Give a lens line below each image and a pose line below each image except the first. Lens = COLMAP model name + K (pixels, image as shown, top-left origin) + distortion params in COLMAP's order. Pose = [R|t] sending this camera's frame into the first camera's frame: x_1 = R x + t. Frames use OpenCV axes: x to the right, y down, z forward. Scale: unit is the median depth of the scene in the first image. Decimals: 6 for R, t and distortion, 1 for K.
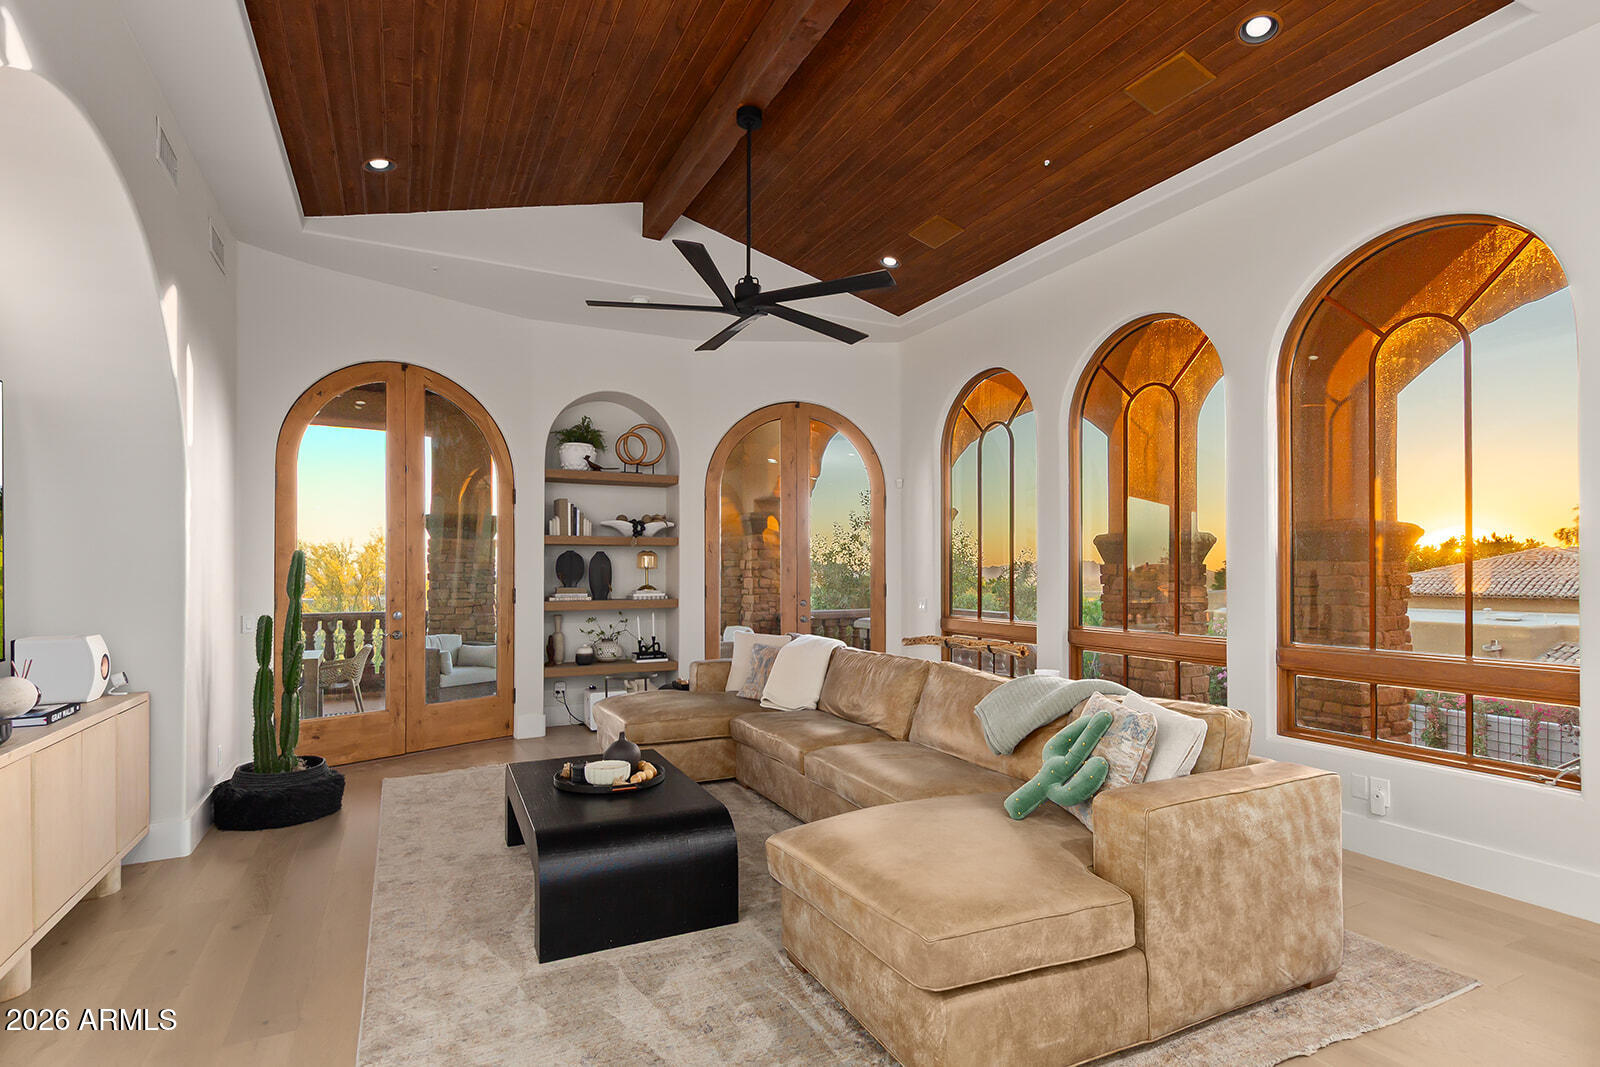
lens RADIAL K [[805.6, 0, 777.1], [0, 805.6, 560.6], [0, 0, 1]] dist [0.016931, 0.000599]
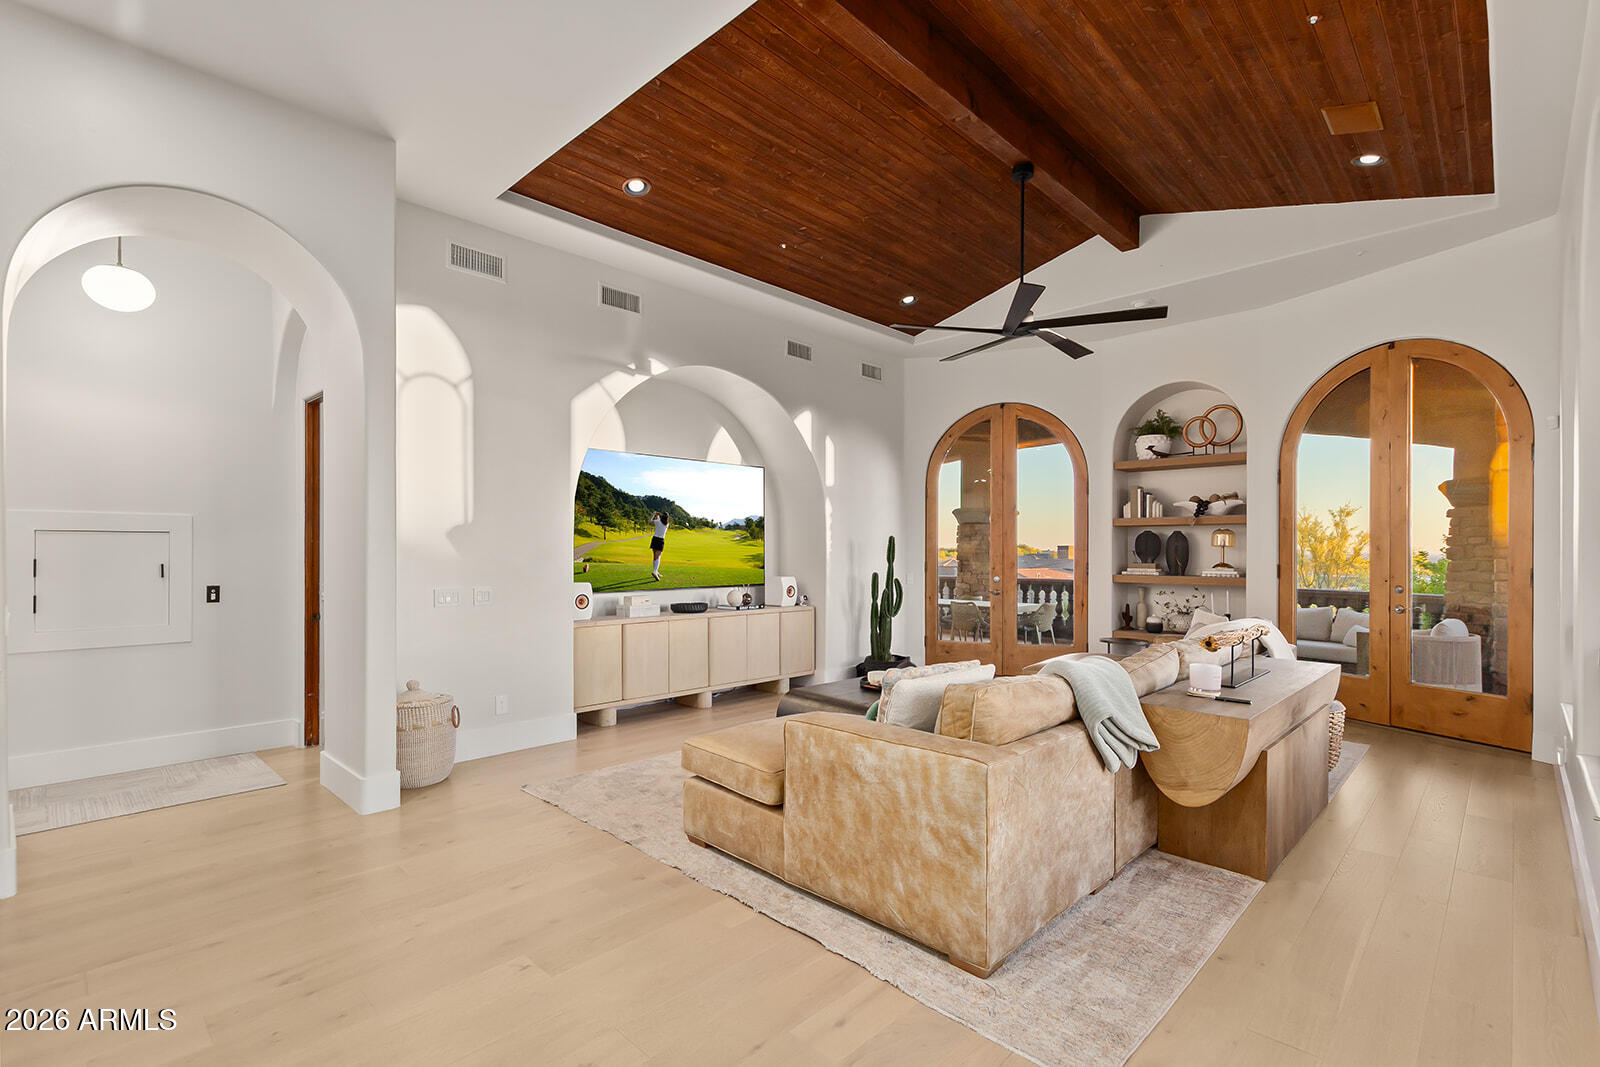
lens RADIAL K [[734.1, 0, 800.9], [0, 734.1, 543.9], [0, 0, 1]] dist [0.006058, -0.002961]
pose [[0.325906, -0.004128, -0.945393, 0.574822], [0.008940, 0.999959, -0.001284, 0.002611], [0.945360, -0.008033, 0.325930, 0.210472]]
